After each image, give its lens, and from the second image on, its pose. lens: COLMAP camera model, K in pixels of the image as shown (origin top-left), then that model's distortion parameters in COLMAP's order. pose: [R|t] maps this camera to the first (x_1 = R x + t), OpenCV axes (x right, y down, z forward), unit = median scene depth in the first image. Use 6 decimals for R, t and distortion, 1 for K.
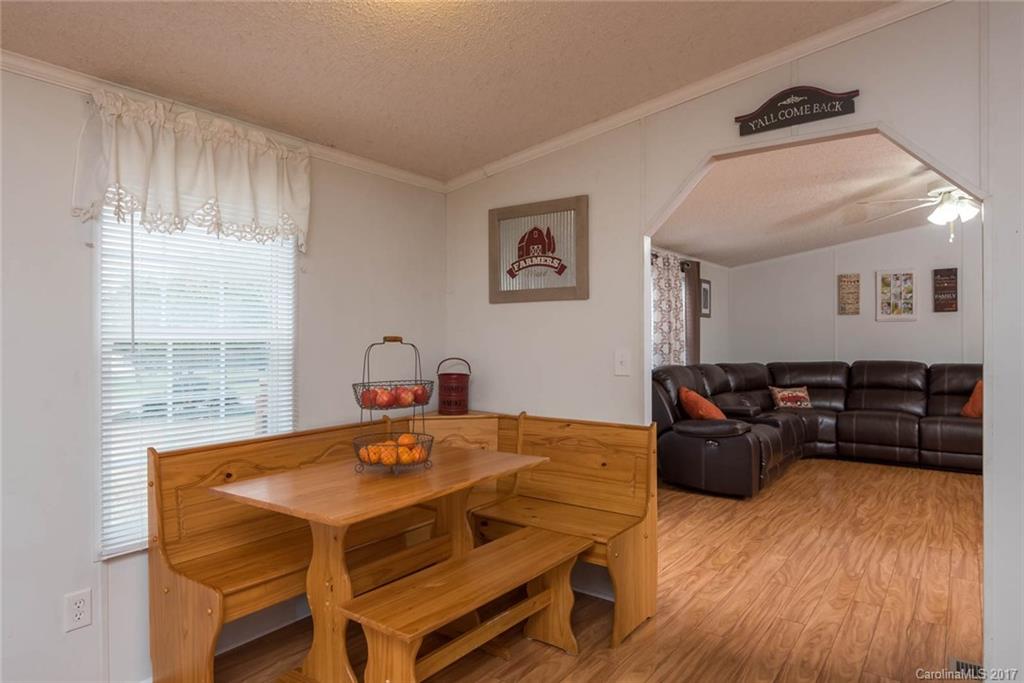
lens RADIAL K [[645.8, 0, 514.4], [0, 645.8, 339.5], [0, 0, 1]] dist [0.050471, 0.000453]
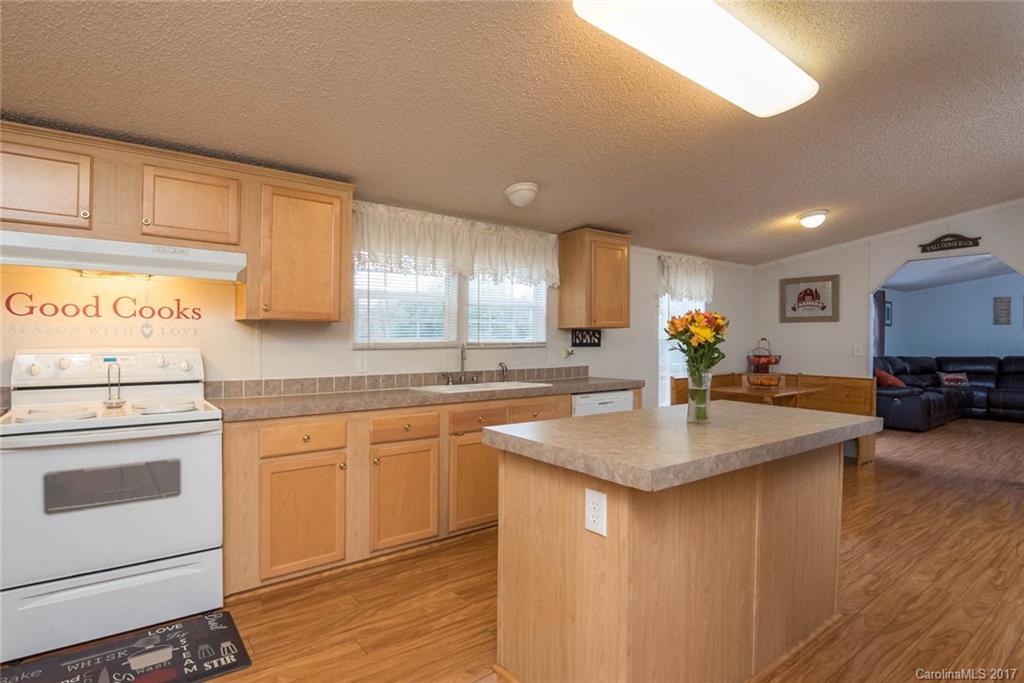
lens RADIAL K [[521.7, 0, 506.4], [0, 521.7, 340.7], [0, 0, 1]] dist [-0.000176, -0.002953]
pose [[0.949232, 0.011406, -0.314369, -0.204220], [-0.009747, 0.999929, 0.006849, 0.000582], [0.314425, -0.003437, 0.949276, -0.531792]]
